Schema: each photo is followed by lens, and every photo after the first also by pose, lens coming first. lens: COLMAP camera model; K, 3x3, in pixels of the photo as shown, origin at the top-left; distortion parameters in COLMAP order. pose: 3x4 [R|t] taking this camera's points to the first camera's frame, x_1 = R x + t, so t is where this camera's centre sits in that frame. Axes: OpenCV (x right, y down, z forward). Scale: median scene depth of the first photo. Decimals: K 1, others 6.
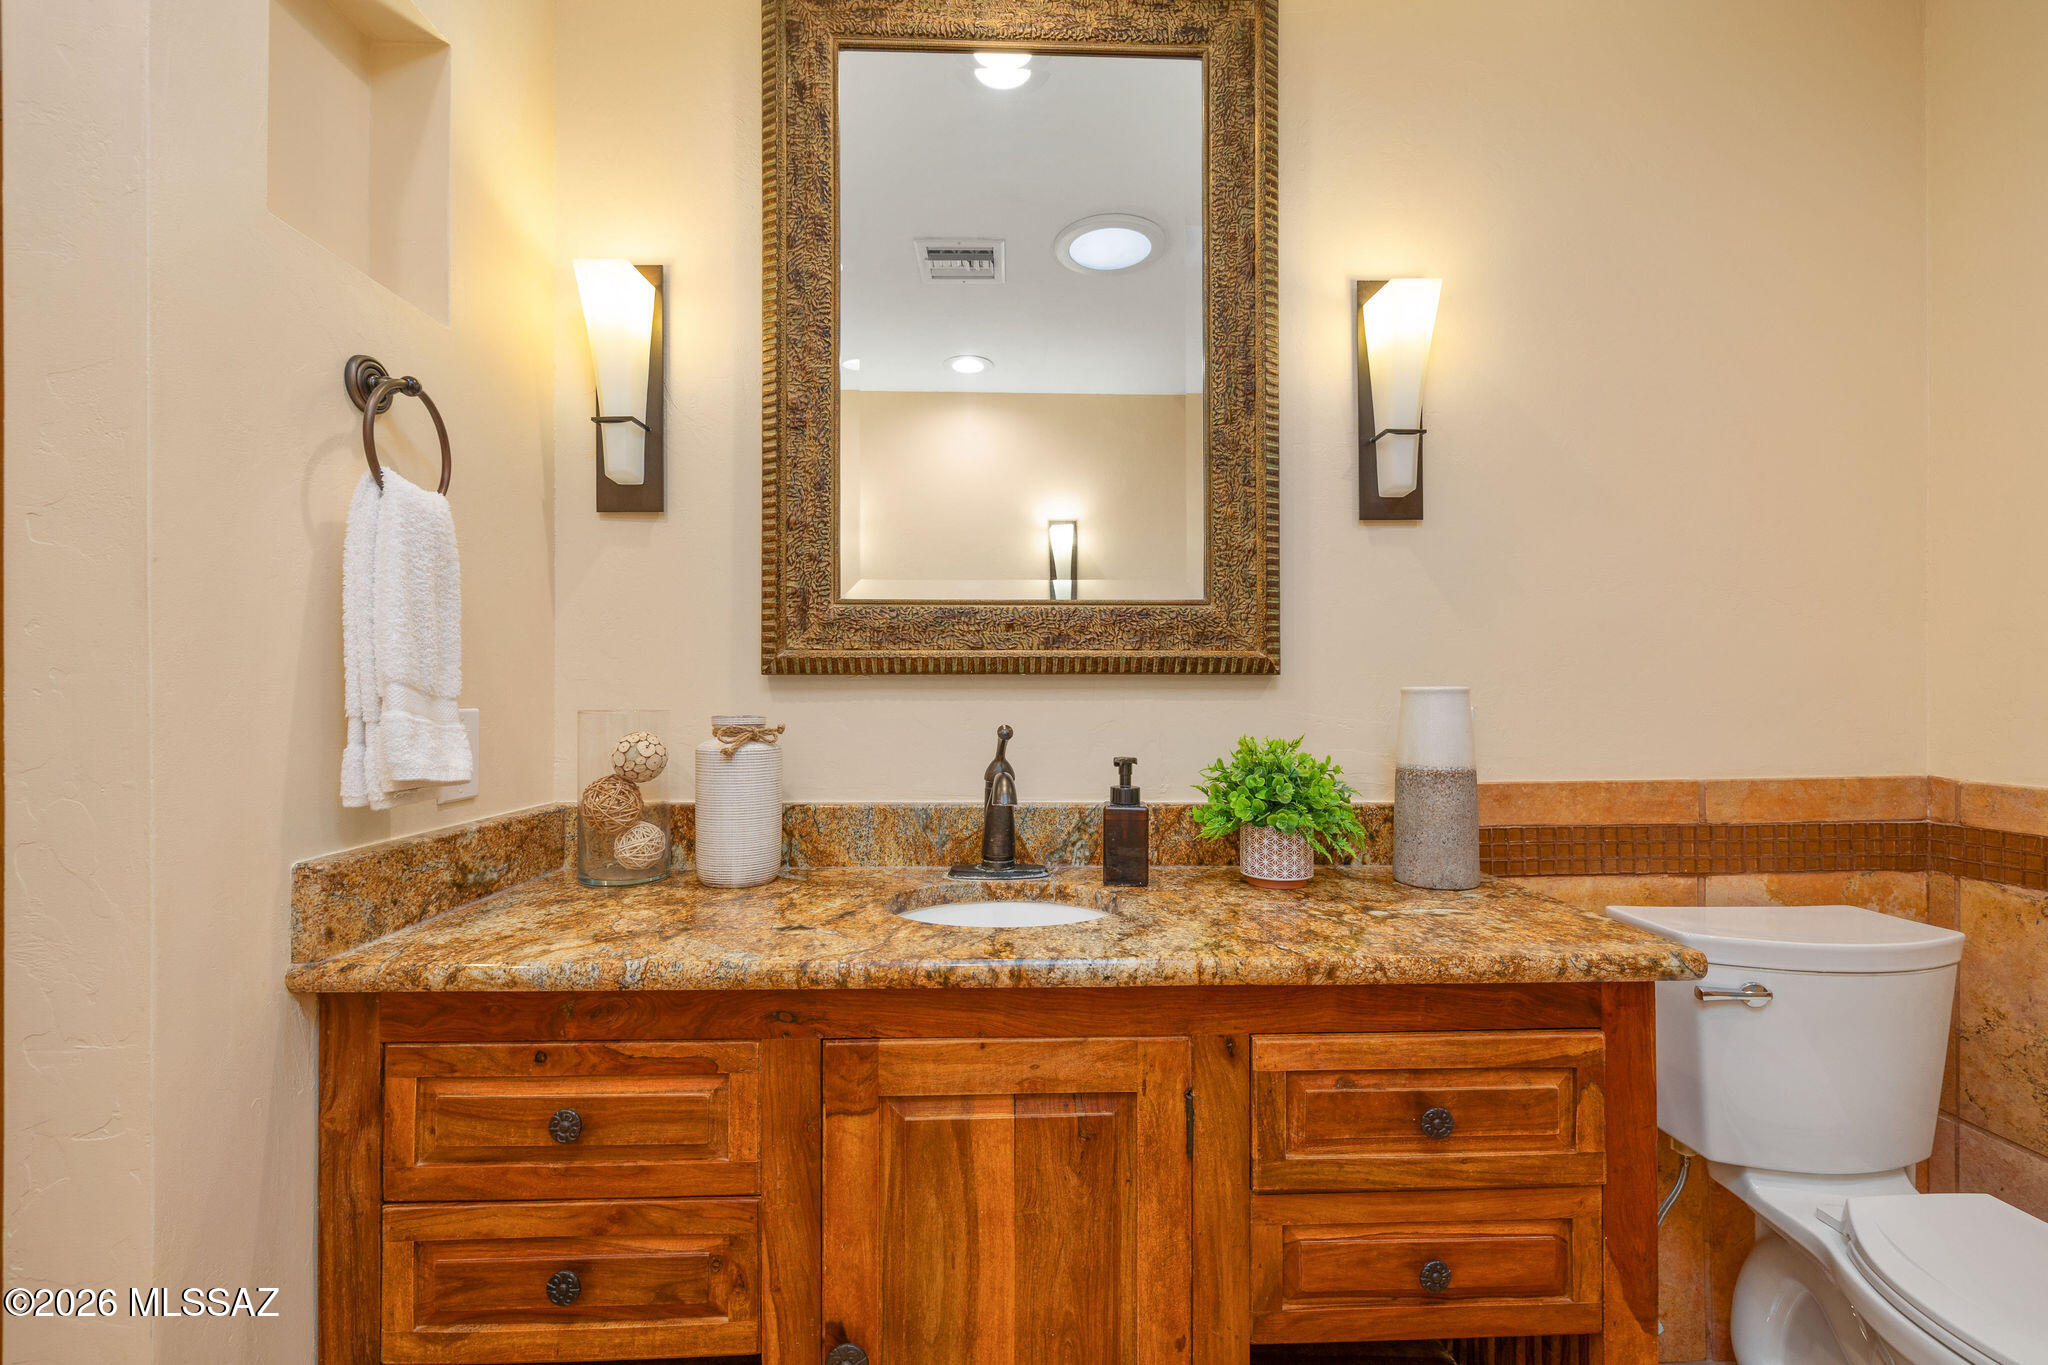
lens RADIAL K [[868.2, 0, 1024.5], [0, 868.2, 689.4], [0, 0, 1]] dist [-0.001058, -0.001034]
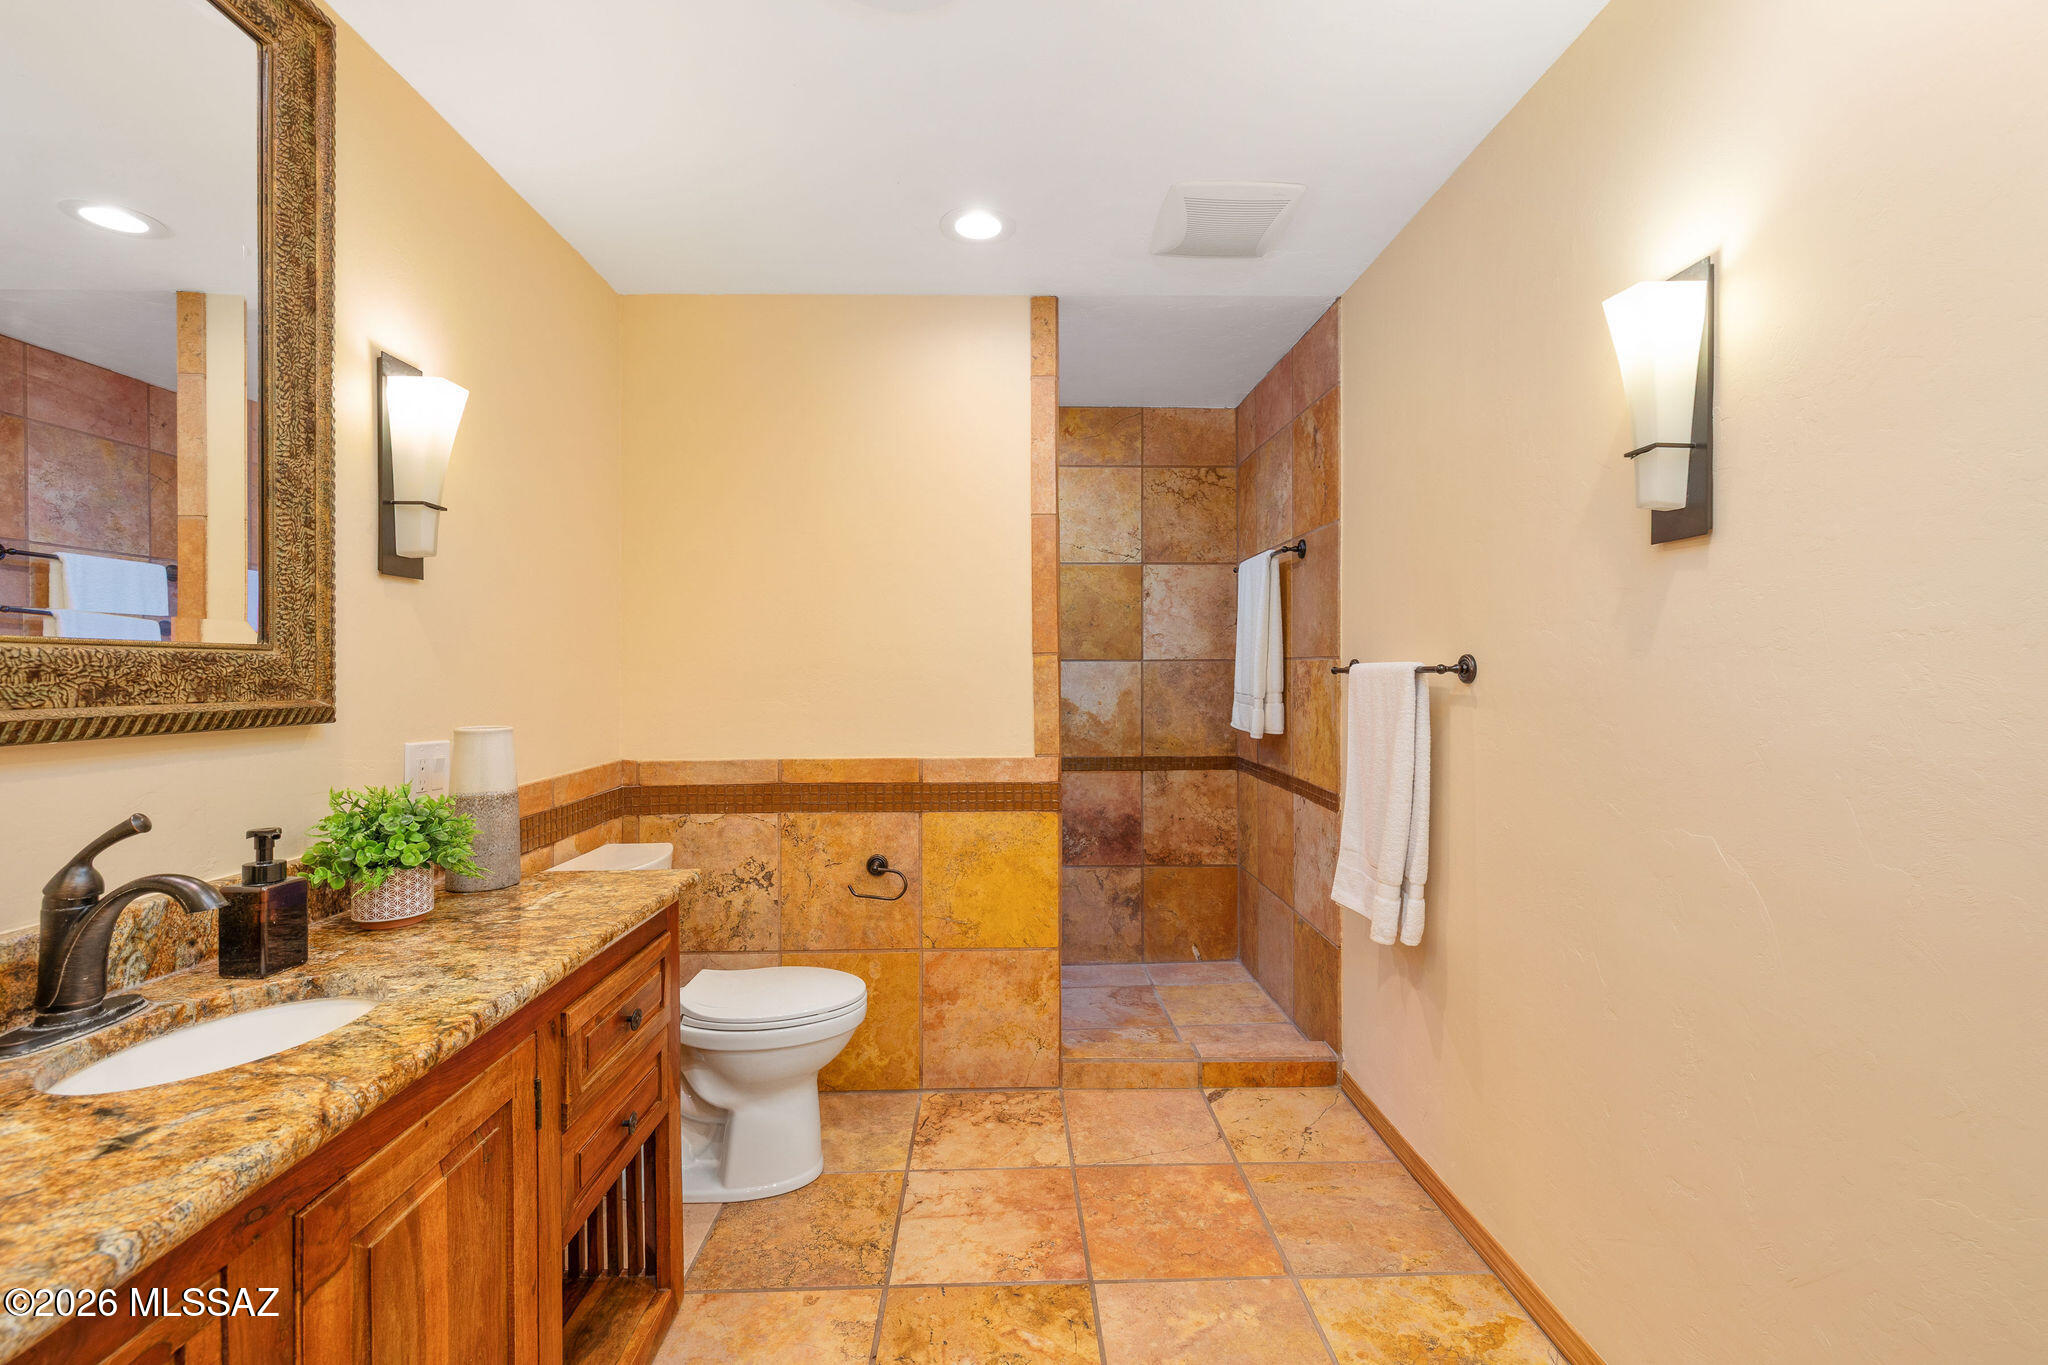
lens RADIAL K [[868.2, 0, 1023.0], [0, 868.2, 679.5], [0, 0, 1]] dist [-0.001058, -0.001034]
pose [[0.011558, -0.005996, 0.999915, -0.696056], [0.007276, 0.999956, 0.005912, -0.067217], [-0.999907, 0.007207, 0.011601, 0.202877]]
